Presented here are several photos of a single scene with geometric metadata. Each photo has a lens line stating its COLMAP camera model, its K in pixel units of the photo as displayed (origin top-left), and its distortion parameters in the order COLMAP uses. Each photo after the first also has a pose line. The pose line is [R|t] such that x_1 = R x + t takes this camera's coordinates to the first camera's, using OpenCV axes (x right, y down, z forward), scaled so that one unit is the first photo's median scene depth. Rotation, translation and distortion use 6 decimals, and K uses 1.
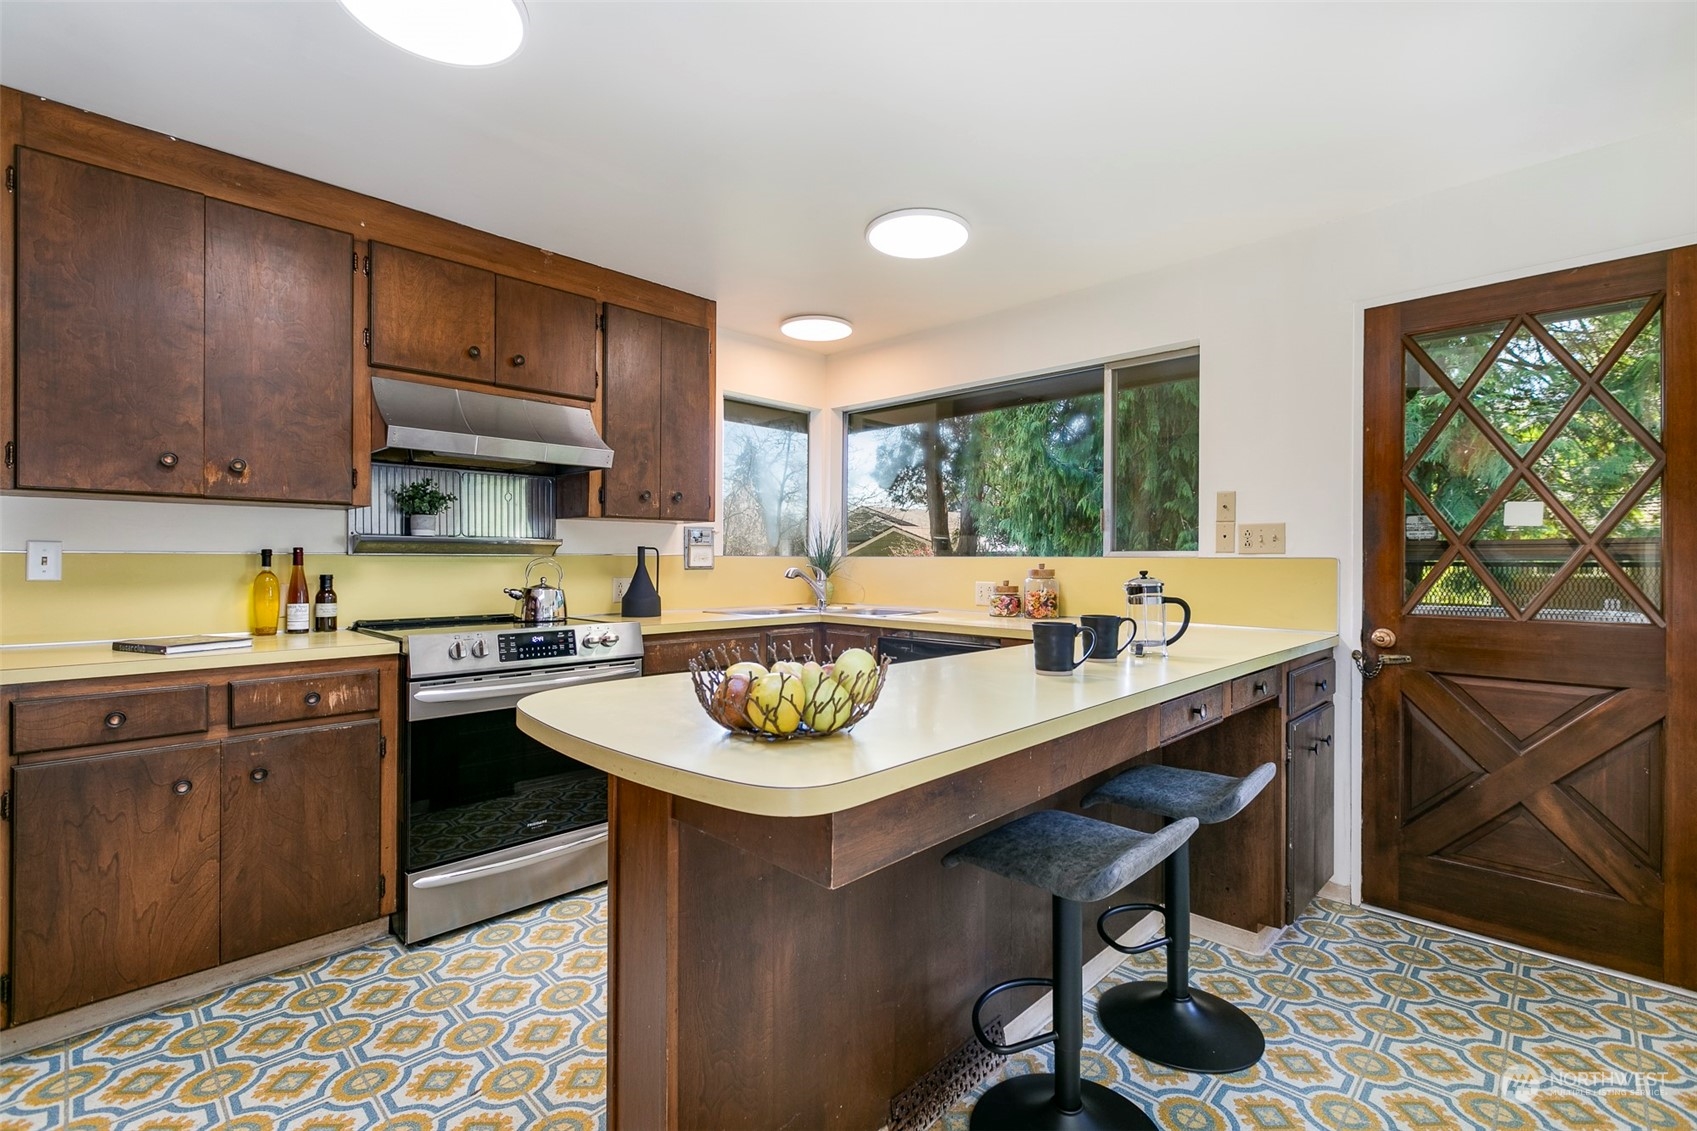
lens RADIAL K [[773.5, 0, 843.3], [0, 773.5, 554.8], [0, 0, 1]] dist [-0.001794, -0.000516]
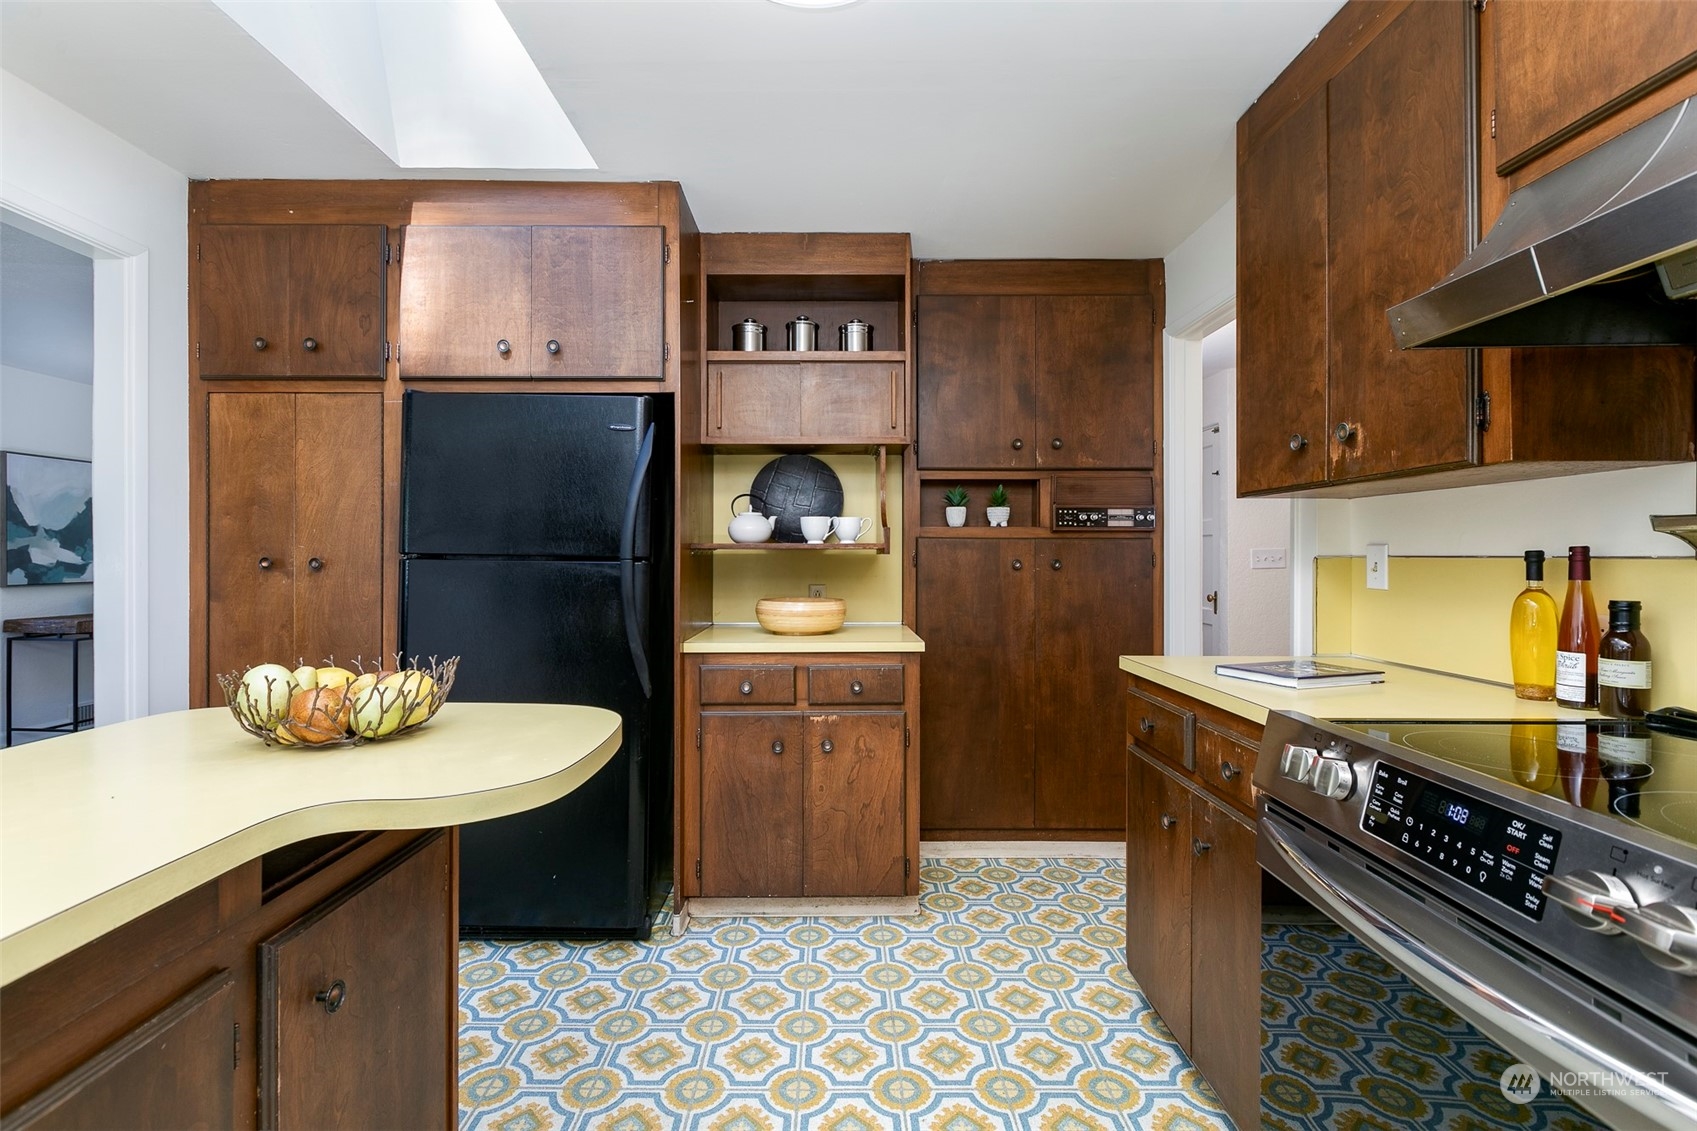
lens RADIAL K [[773.5, 0, 843.3], [0, 773.5, 554.8], [0, 0, 1]] dist [-0.001794, -0.000516]
pose [[-0.715081, -0.005687, -0.699018, 0.026401], [-0.000656, 0.999972, -0.007465, 0.000779], [0.699041, -0.004879, -0.715065, 1.051125]]
